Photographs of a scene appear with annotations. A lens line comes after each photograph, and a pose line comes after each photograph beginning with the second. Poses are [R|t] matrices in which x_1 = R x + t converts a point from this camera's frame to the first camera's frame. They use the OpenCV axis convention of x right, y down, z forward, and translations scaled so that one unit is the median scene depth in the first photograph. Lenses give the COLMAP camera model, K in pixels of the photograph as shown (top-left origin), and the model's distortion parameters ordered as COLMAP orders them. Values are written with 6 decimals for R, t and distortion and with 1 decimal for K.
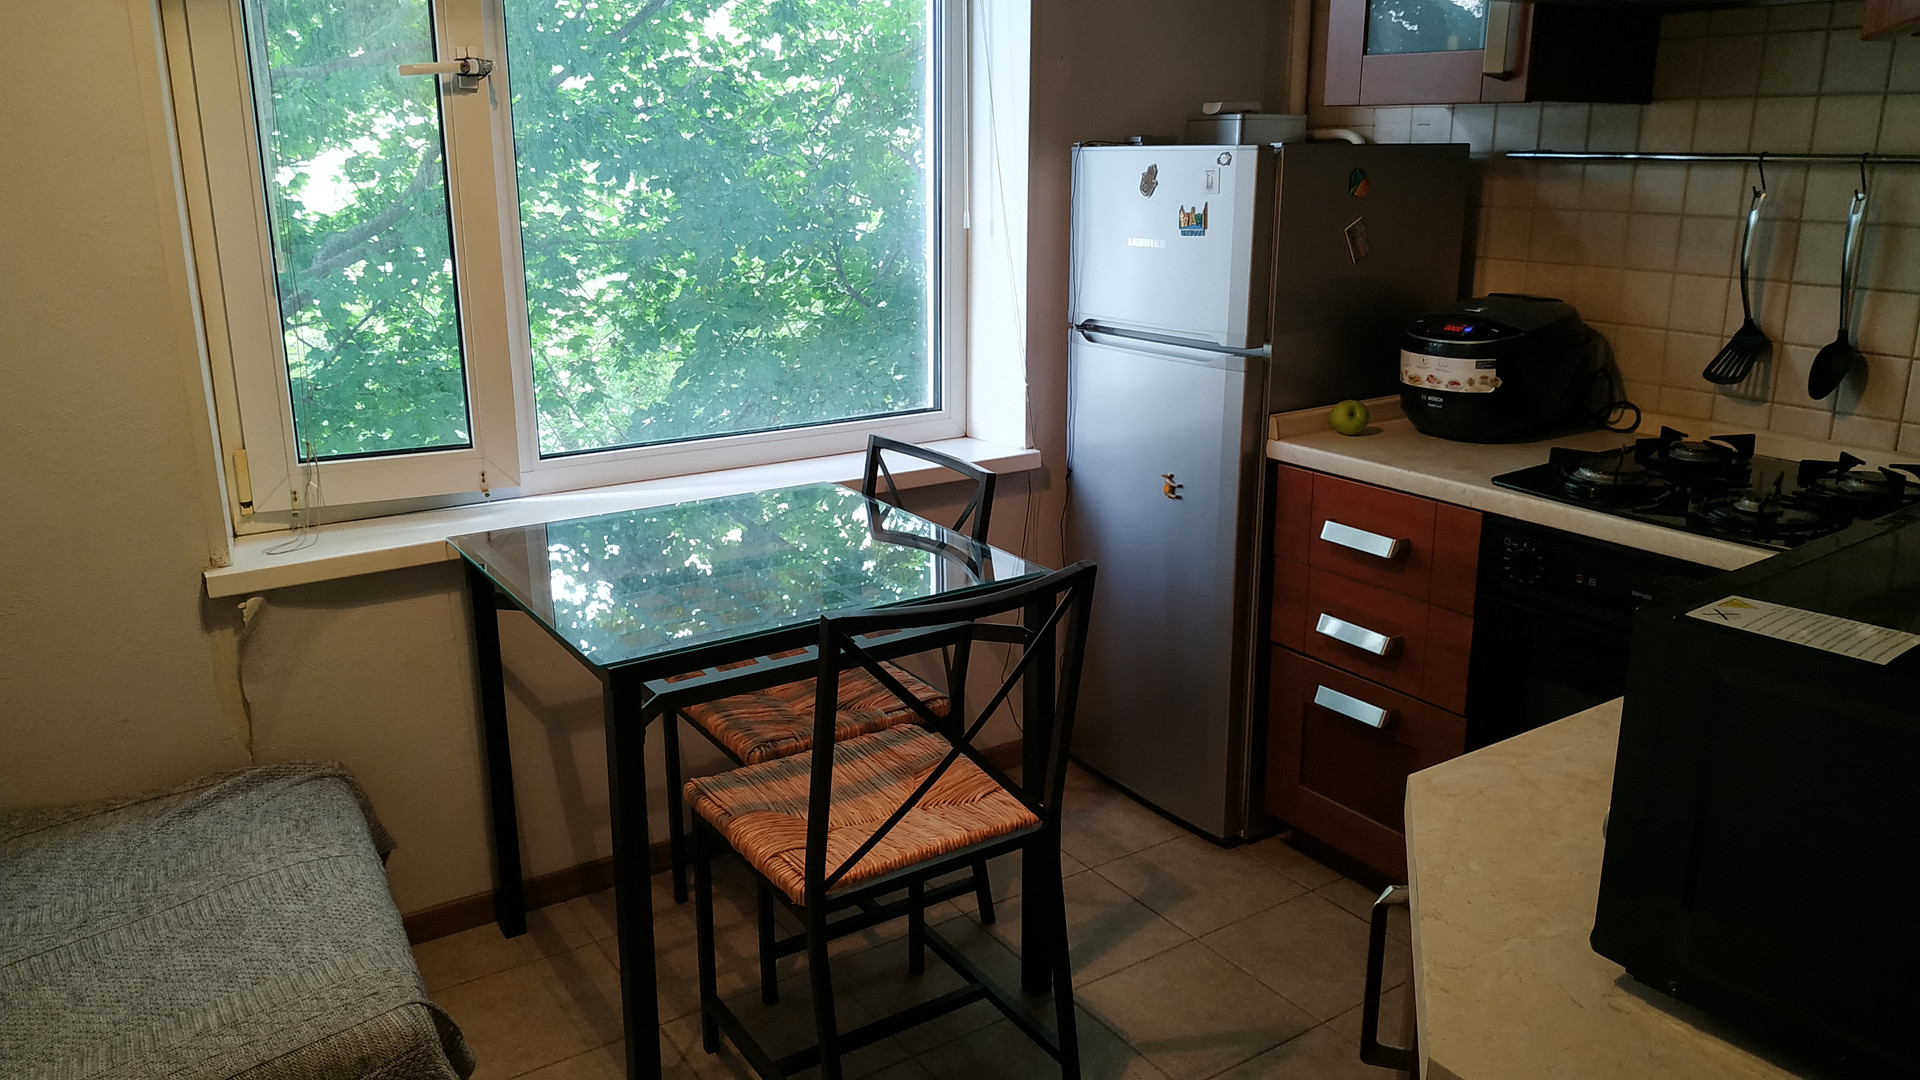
lens RADIAL K [[1413.9, 0, 960.0], [0, 1413.9, 540.0], [0, 0, 1]] dist [-0.027769, -0.000083]
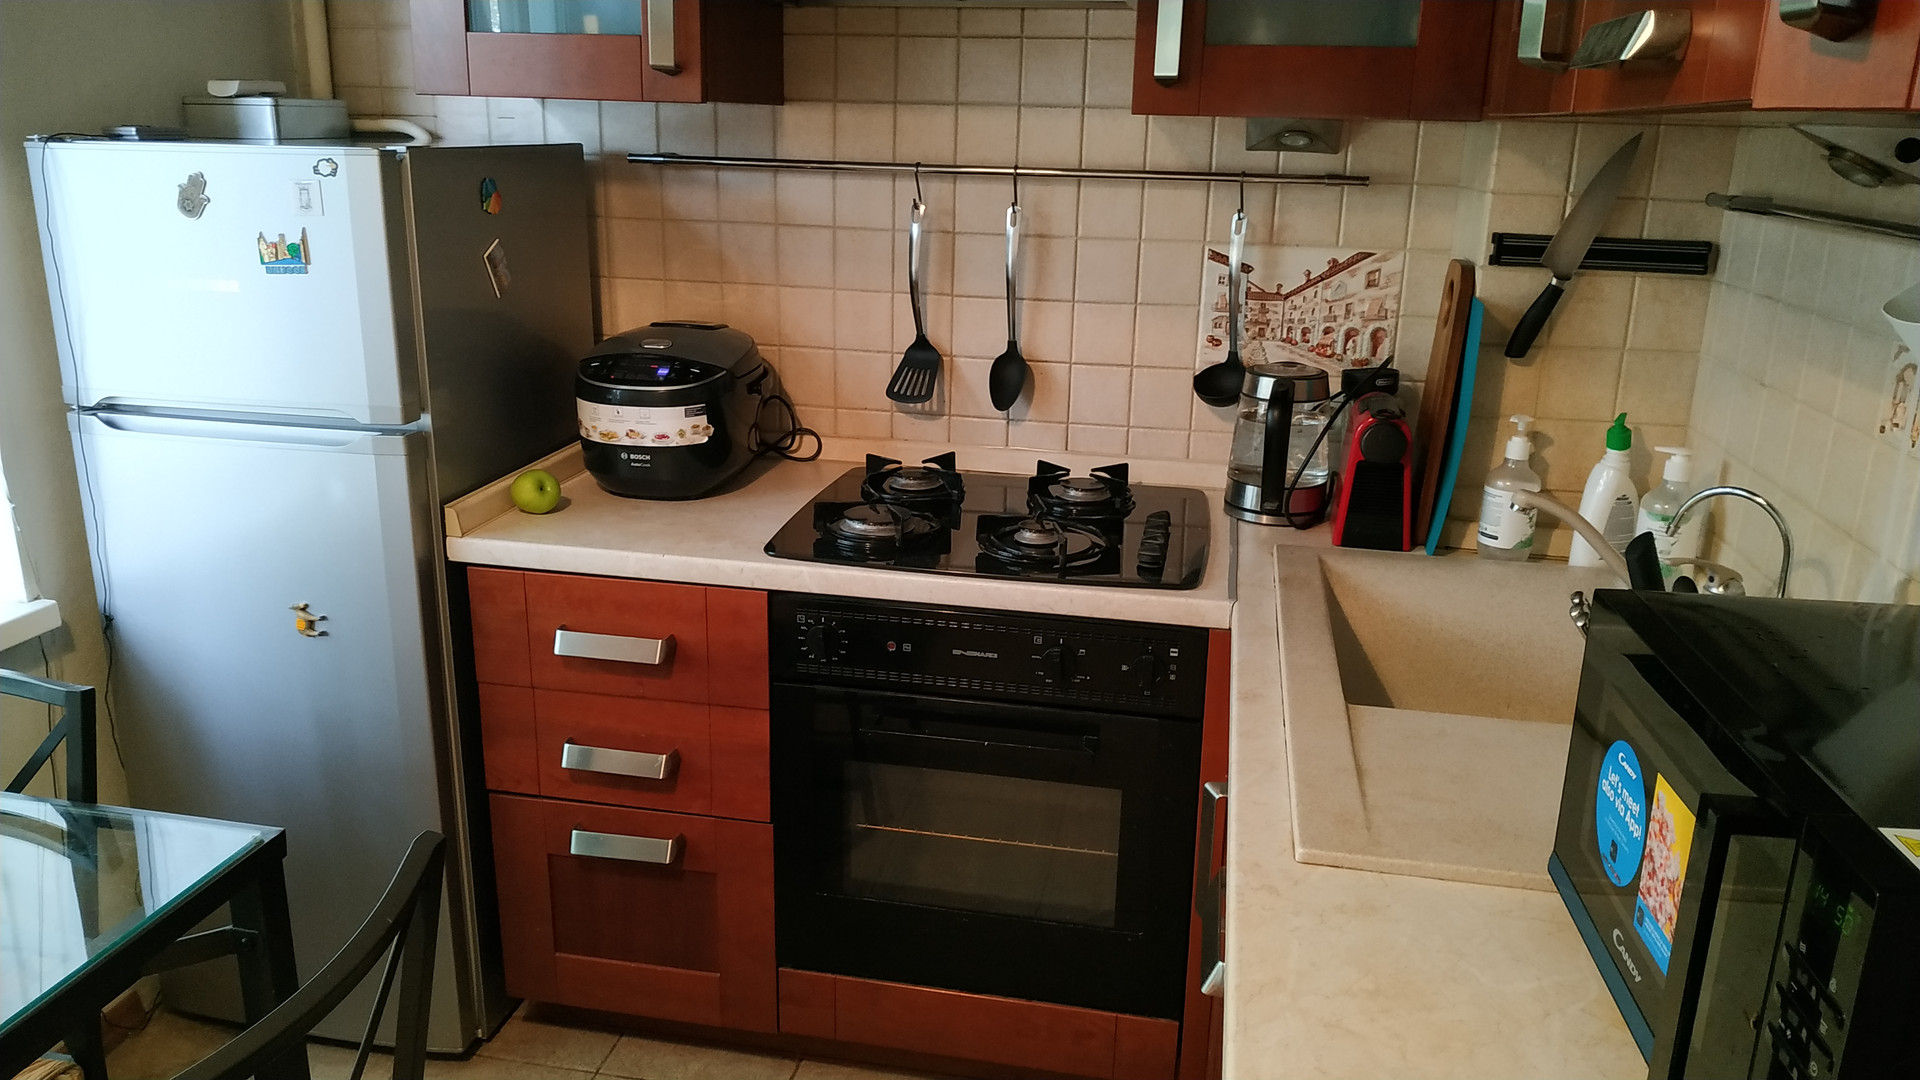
lens RADIAL K [[1415.5, 0, 960.0], [0, 1415.5, 540.0], [0, 0, 1]] dist [0.046737, -0.112305]
pose [[0.702539, -0.178503, 0.688894, -0.117326], [0.164138, 0.982575, 0.087212, -0.093367], [-0.692458, 0.051804, 0.719596, 0.263410]]
